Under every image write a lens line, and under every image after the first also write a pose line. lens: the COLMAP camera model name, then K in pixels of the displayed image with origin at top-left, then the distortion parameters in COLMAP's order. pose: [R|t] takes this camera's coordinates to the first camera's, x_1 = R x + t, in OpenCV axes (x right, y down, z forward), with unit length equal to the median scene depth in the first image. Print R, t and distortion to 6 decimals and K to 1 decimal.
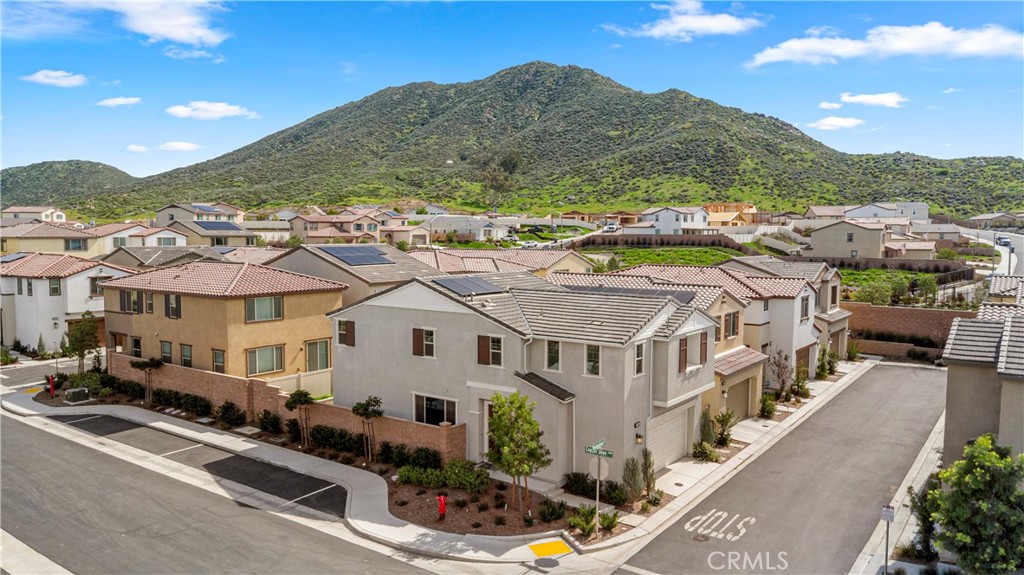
lens RADIAL K [[744.7, 0, 518.7], [0, 744.7, 289.4], [0, 0, 1]] dist [0.034437, -0.050808]
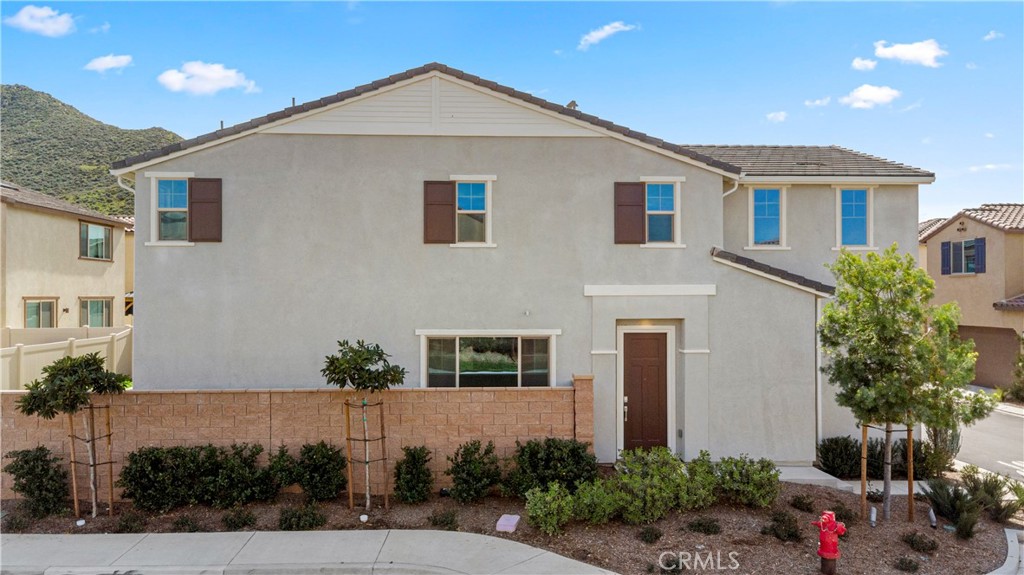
lens RADIAL K [[744.7, 0, 513.7], [0, 744.7, 292.1], [0, 0, 1]] dist [0.034437, -0.050808]
pose [[0.780202, -0.001744, 0.625526, -0.375129], [0.052538, 0.996645, -0.062752, 0.147821], [-0.623318, 0.081823, 0.777676, 0.646509]]
